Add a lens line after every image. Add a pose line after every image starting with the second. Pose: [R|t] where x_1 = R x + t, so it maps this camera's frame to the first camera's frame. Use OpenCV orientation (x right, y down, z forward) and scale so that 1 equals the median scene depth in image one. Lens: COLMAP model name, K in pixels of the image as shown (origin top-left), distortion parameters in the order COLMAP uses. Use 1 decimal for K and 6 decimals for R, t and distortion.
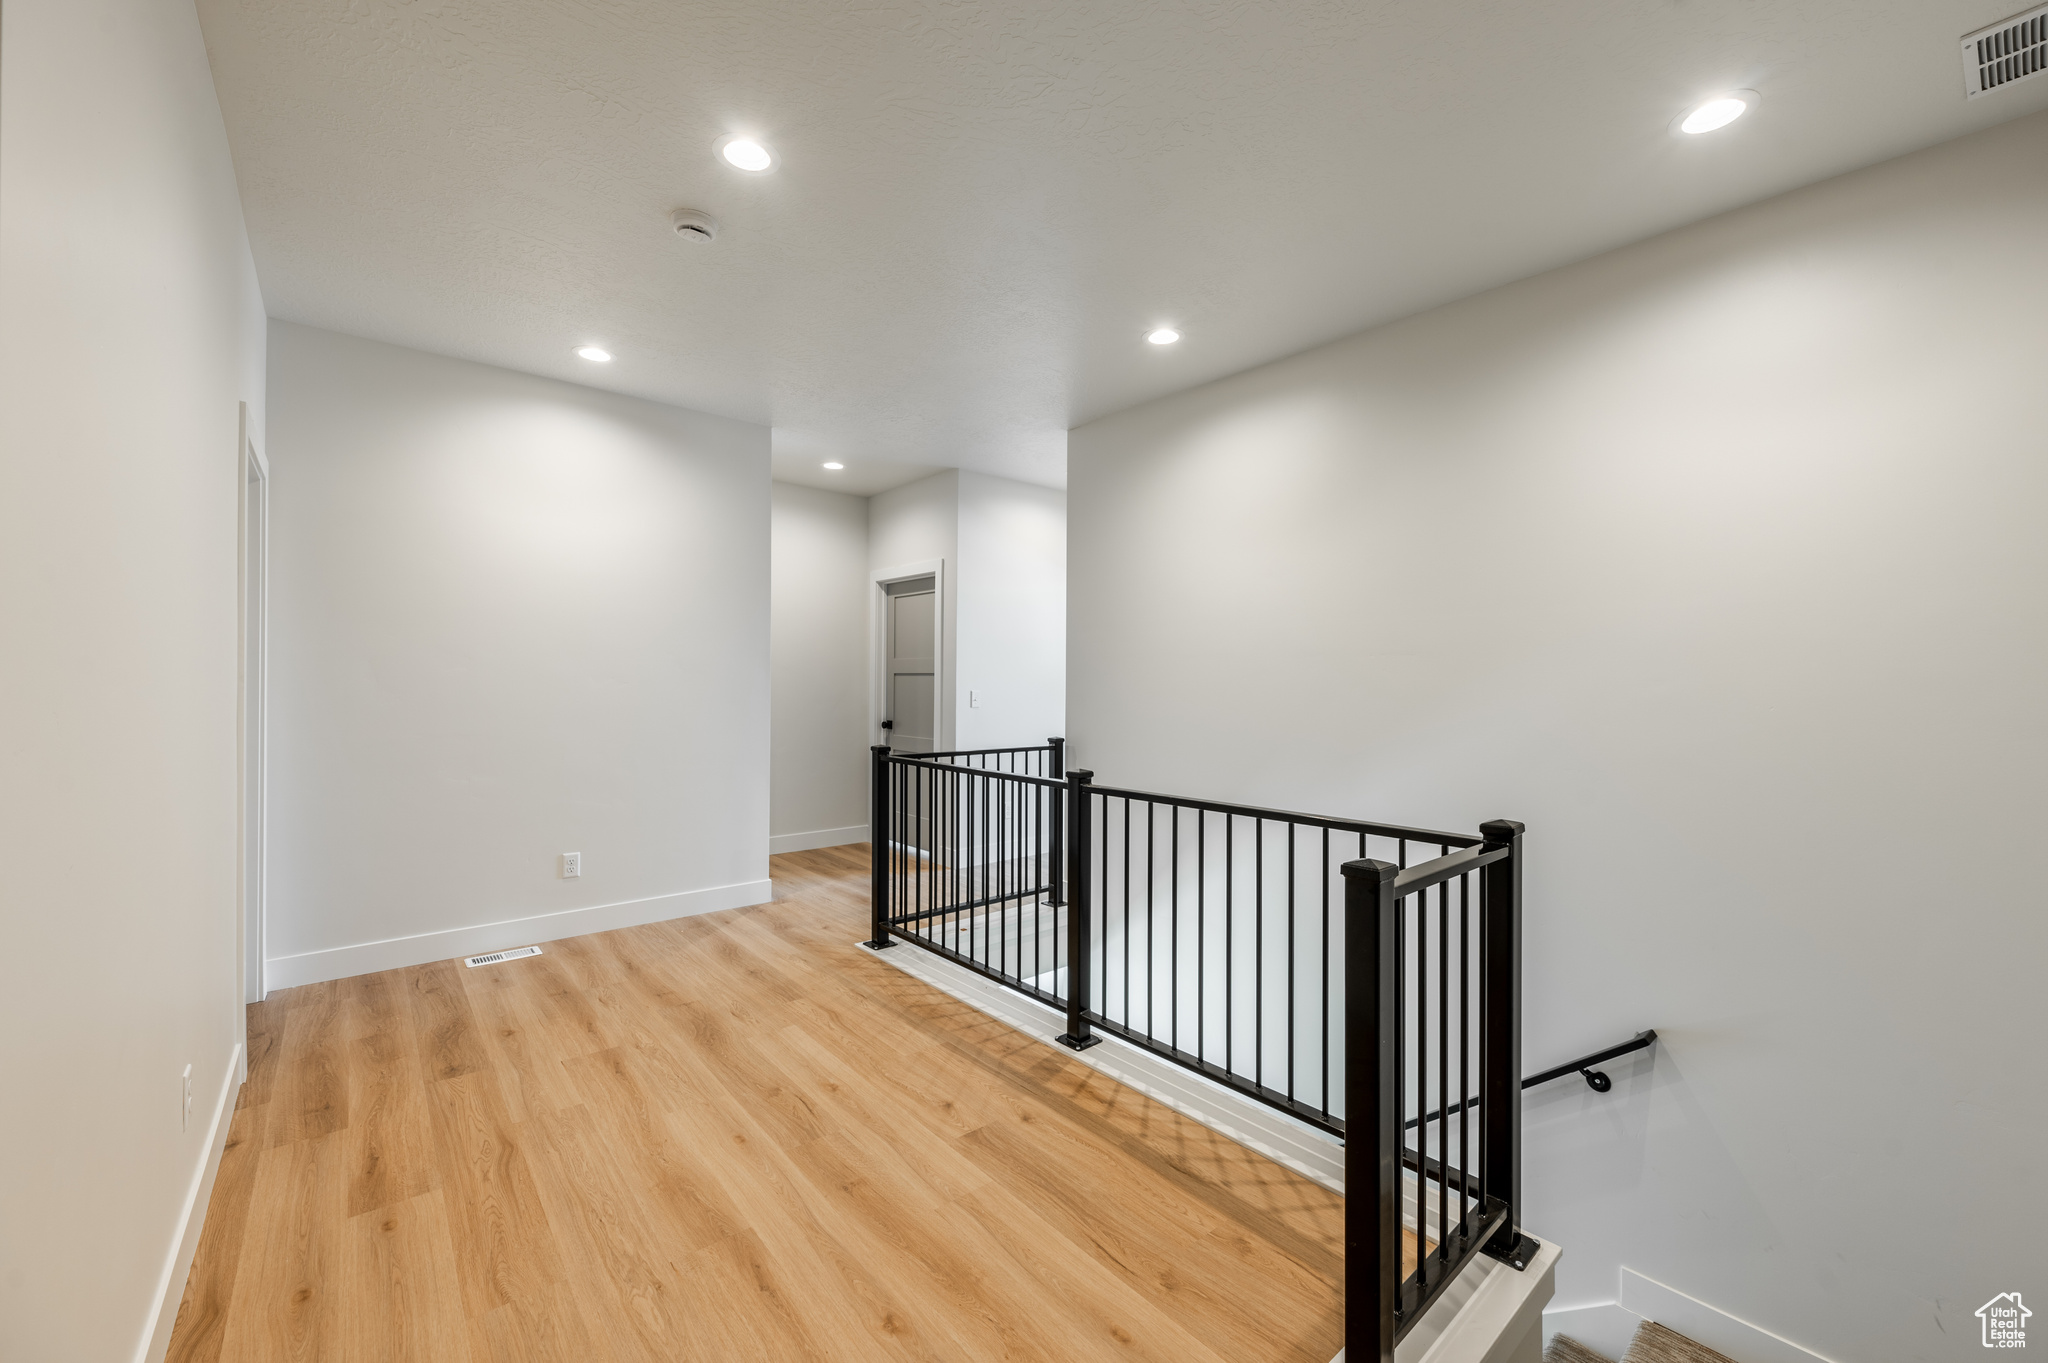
lens RADIAL K [[805.6, 0, 1030.0], [0, 805.6, 681.9], [0, 0, 1]] dist [0.001427, 0.000296]
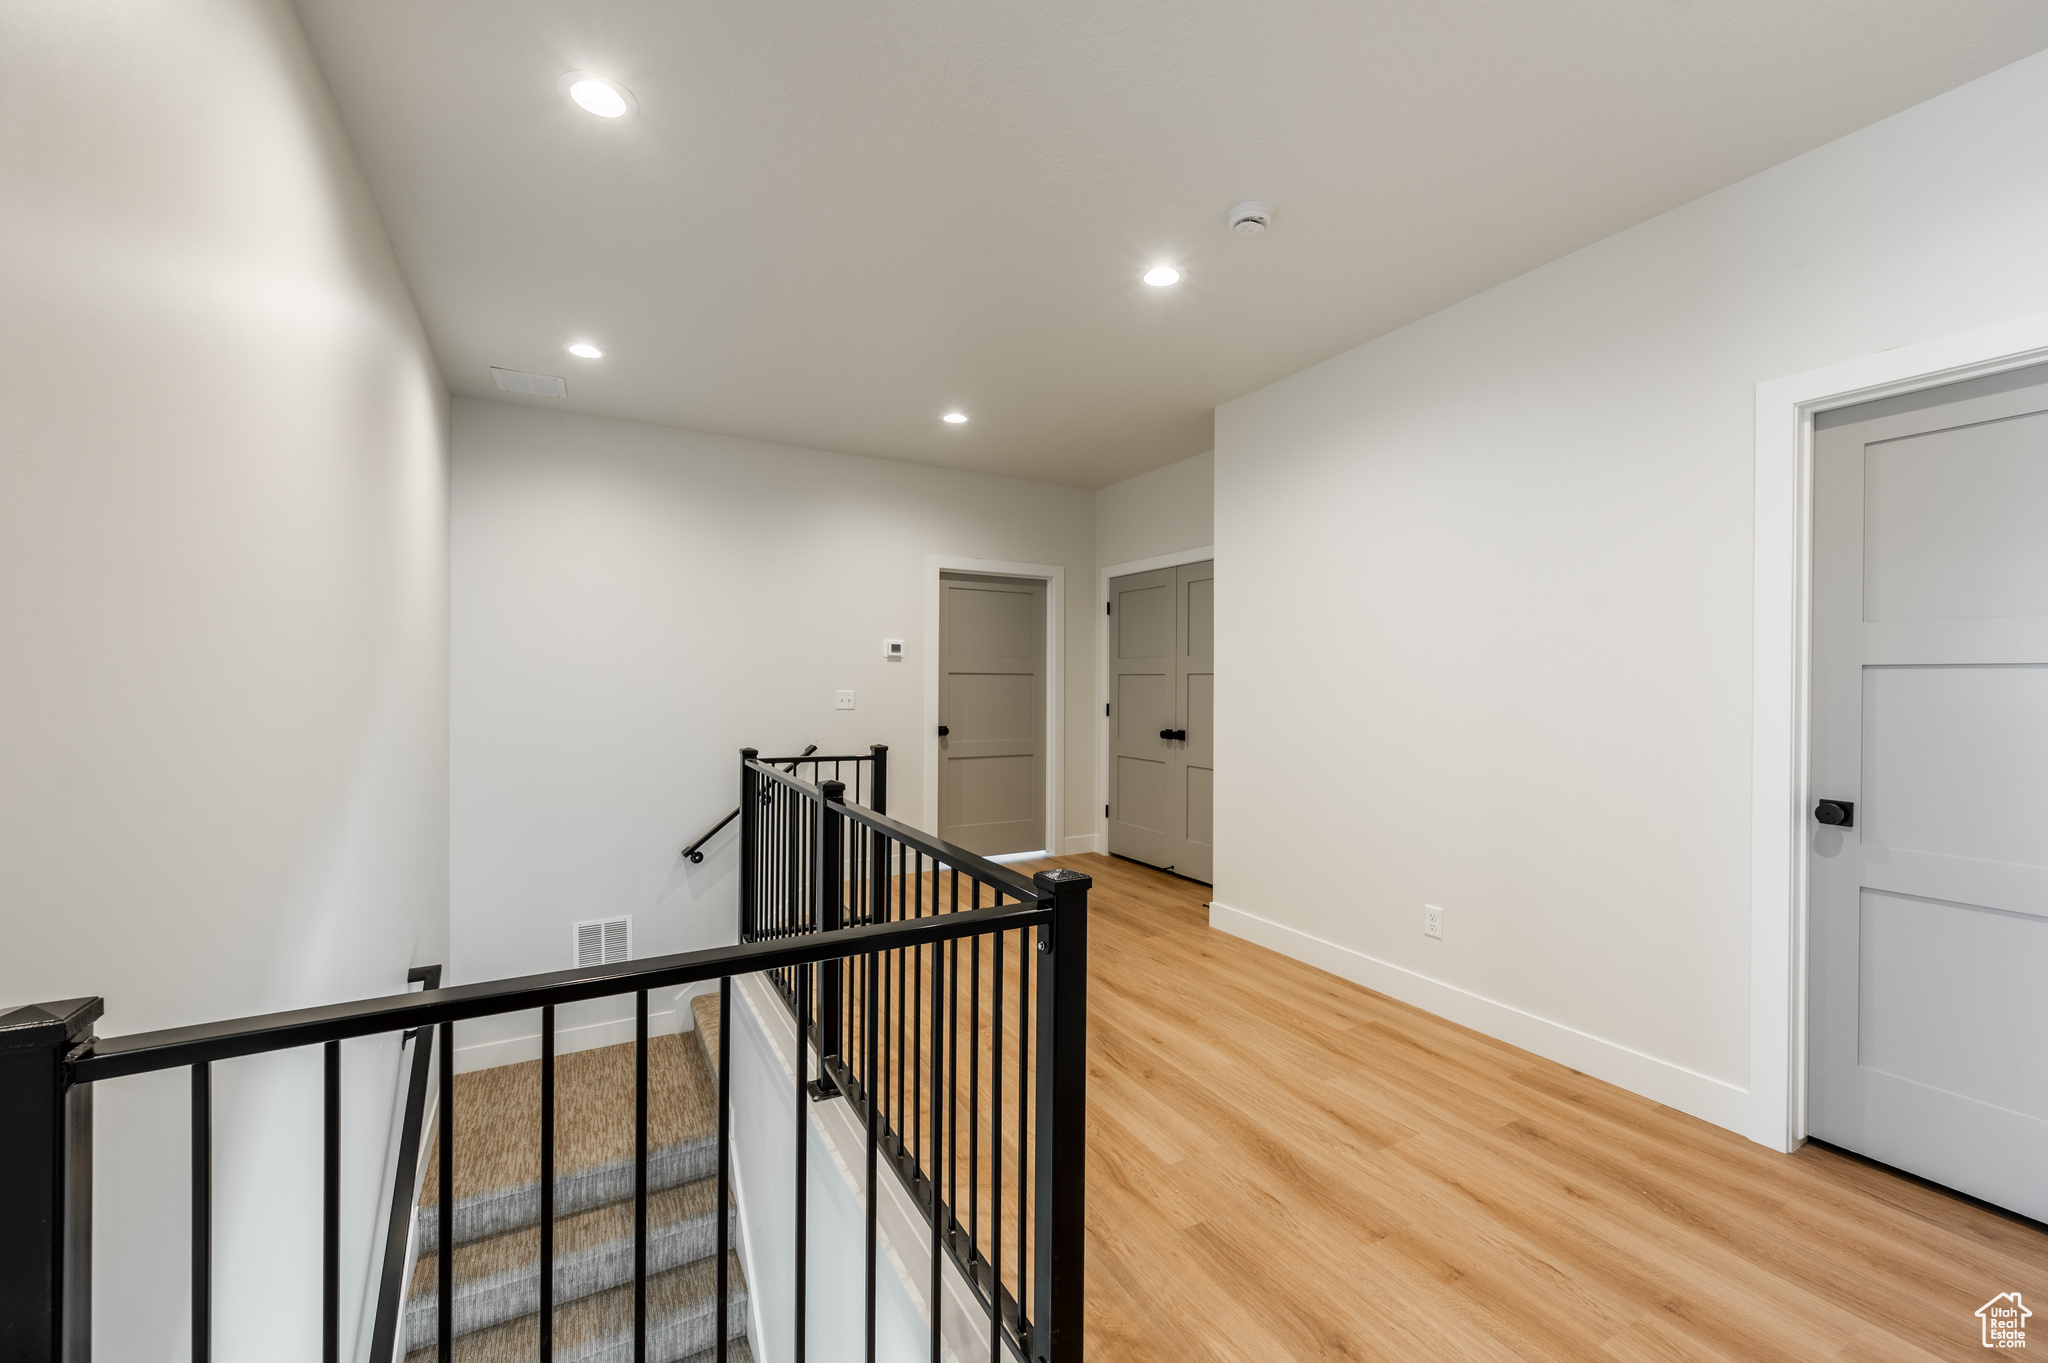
lens RADIAL K [[805.6, 0, 1030.0], [0, 805.6, 681.9], [0, 0, 1]] dist [0.001427, 0.000296]
pose [[-0.979579, -0.009992, 0.200813, -0.360364], [-0.010335, 0.999946, -0.000664, -0.002249], [-0.200796, -0.002726, -0.979629, 2.005202]]
